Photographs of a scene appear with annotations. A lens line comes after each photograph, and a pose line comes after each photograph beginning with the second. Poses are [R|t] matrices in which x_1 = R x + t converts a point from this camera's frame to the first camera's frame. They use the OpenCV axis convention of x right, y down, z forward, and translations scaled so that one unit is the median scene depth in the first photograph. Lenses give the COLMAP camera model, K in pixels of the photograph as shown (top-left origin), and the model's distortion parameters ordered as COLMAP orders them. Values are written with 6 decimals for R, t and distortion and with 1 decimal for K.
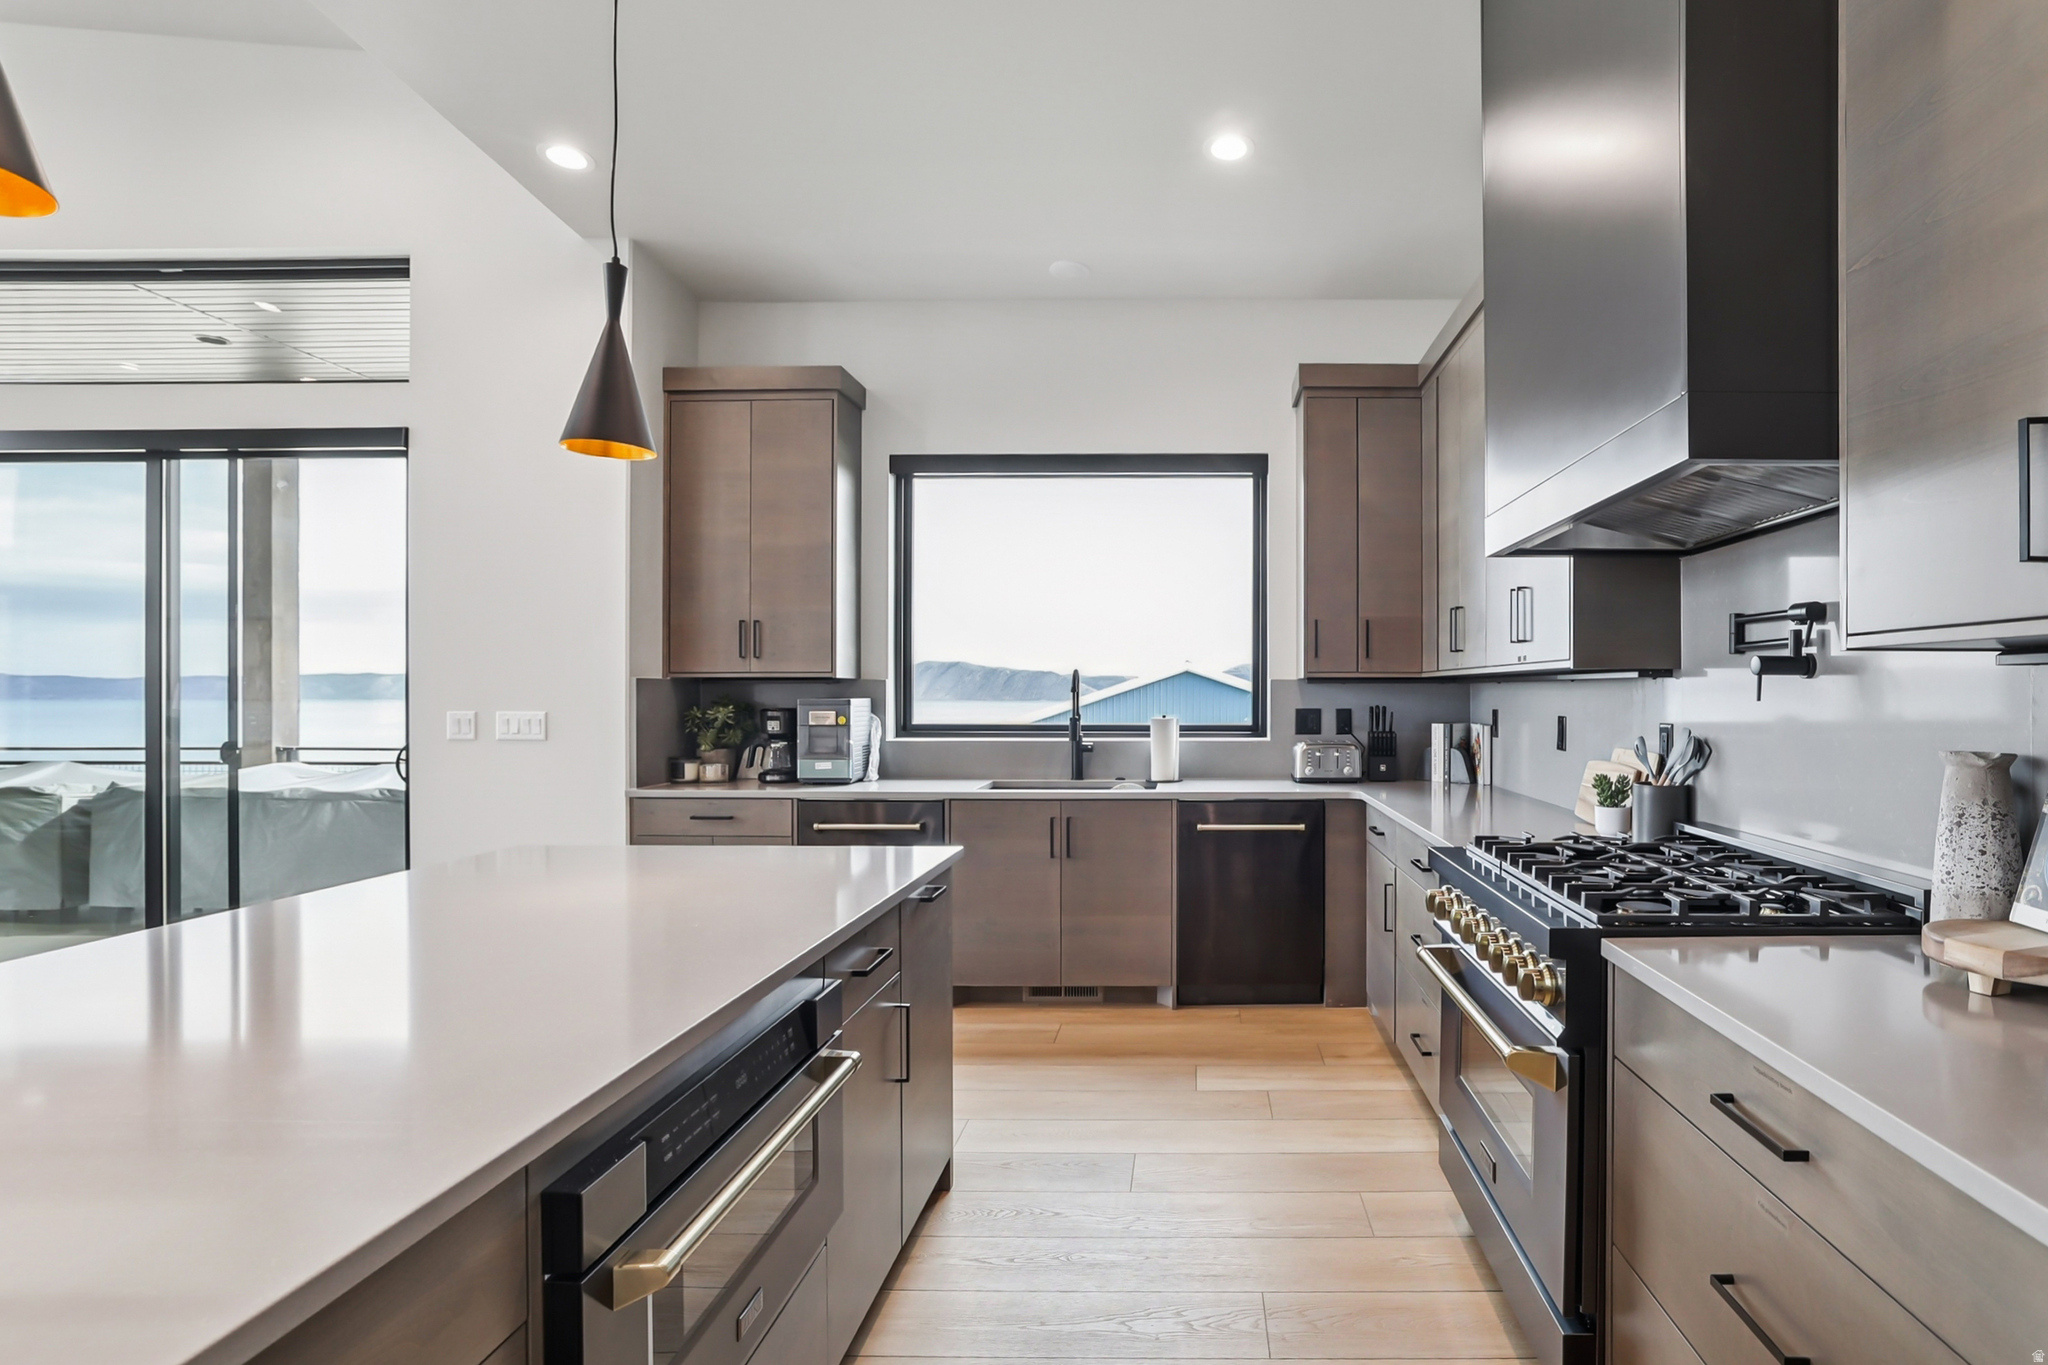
lens RADIAL K [[1038.3, 0, 1201.4], [0, 1038.3, 696.7], [0, 0, 1]] dist [-0.033614, 0.000172]
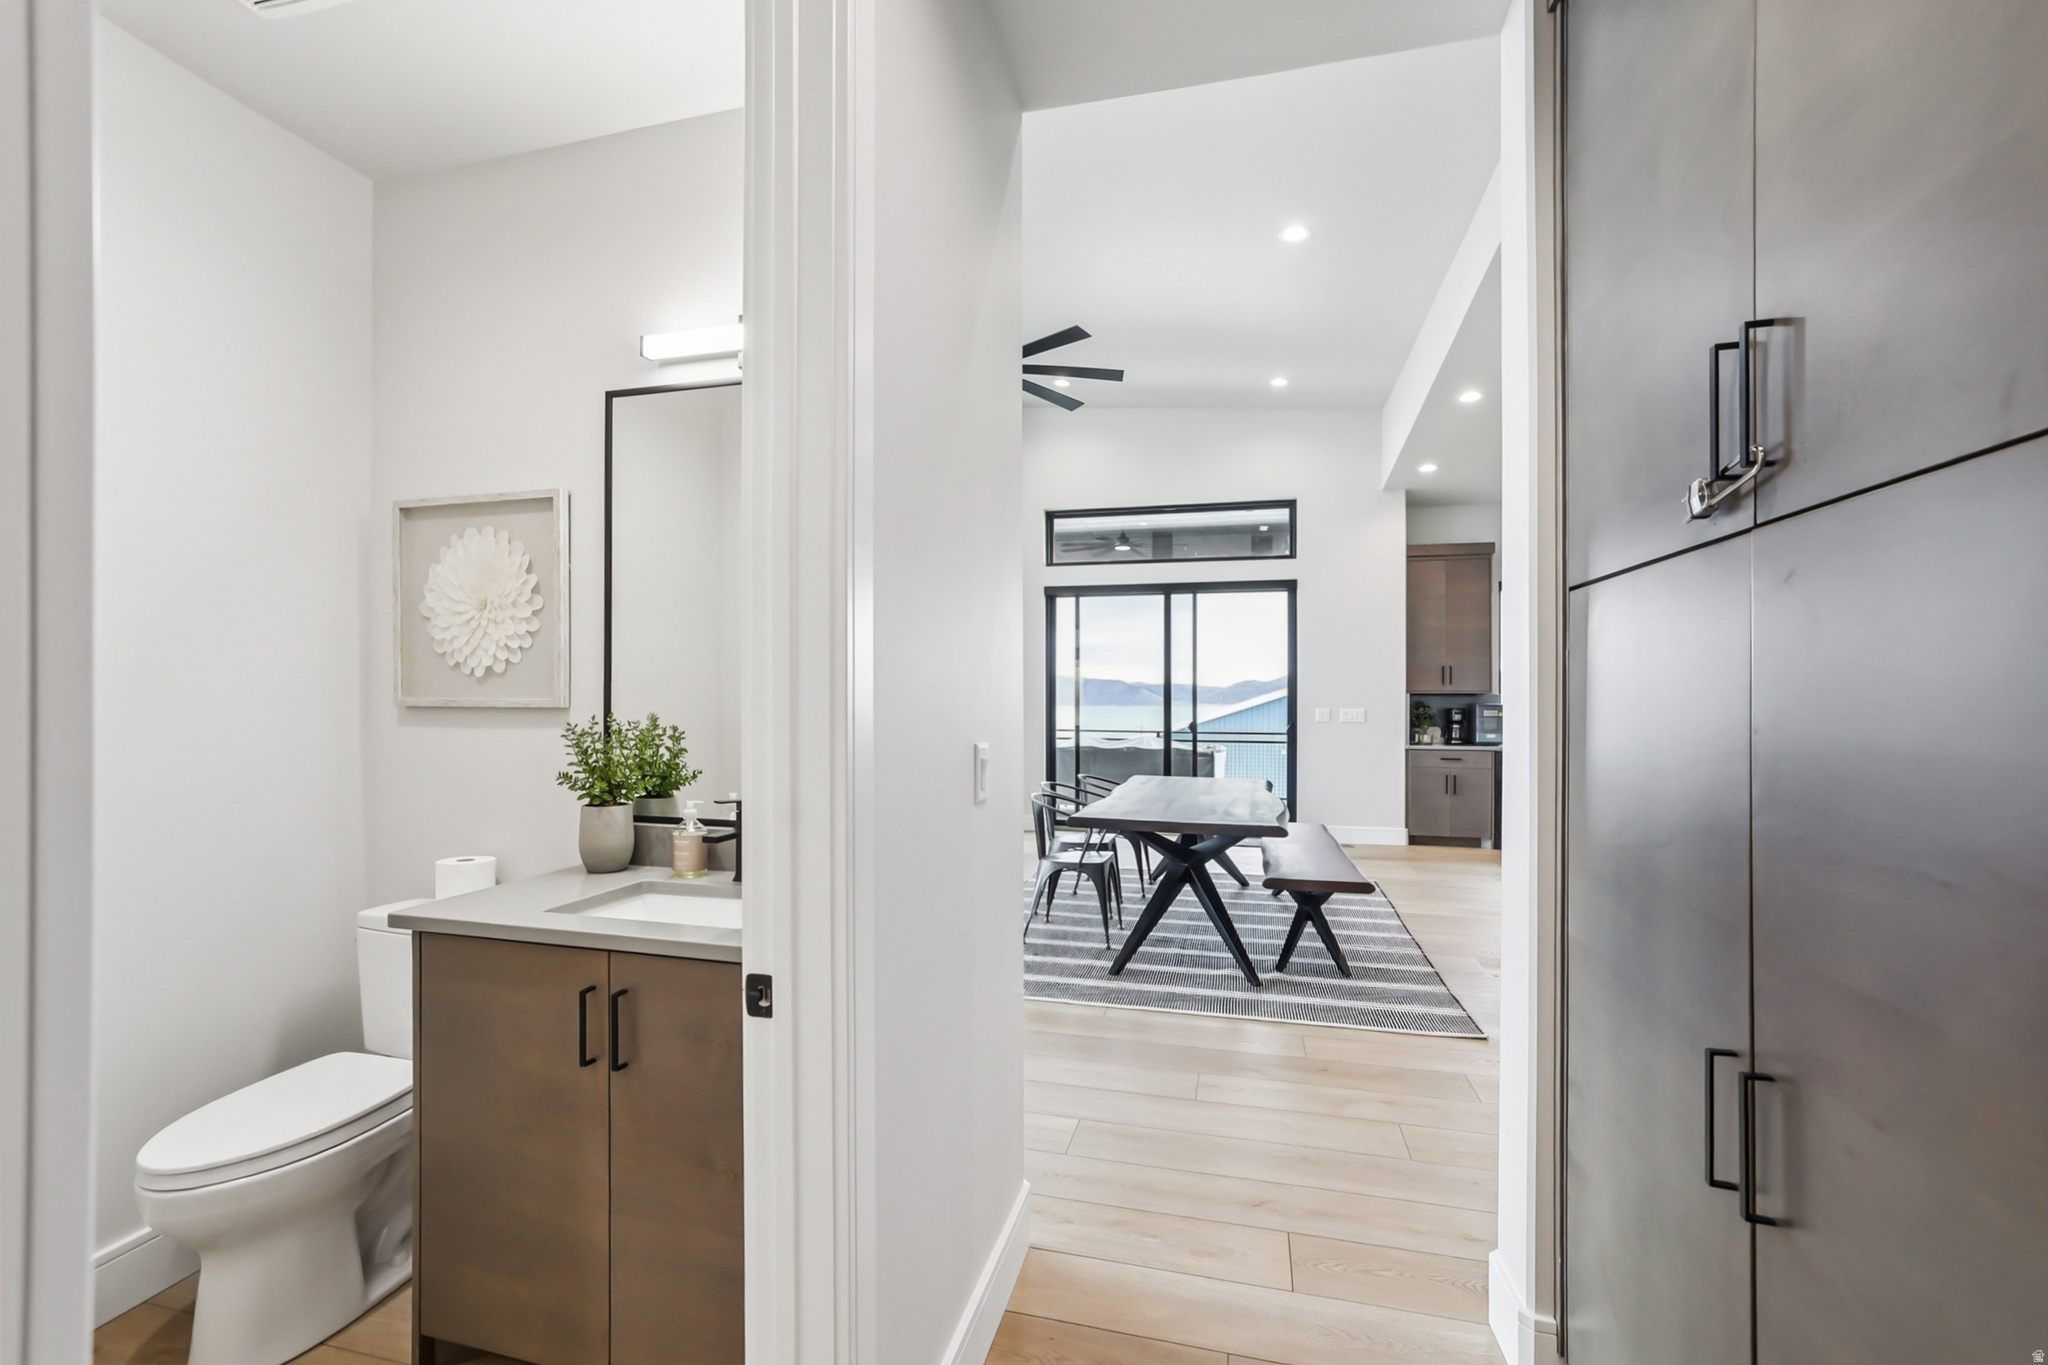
lens RADIAL K [[923.9, 0, 1018.6], [0, 923.9, 710.3], [0, 0, 1]] dist [-0.033365, 0.013354]
pose [[0.966202, 0.010527, -0.257572, -0.797832], [-0.005701, 0.999794, 0.019476, -0.015783], [0.257724, -0.017349, 0.966063, -1.017269]]
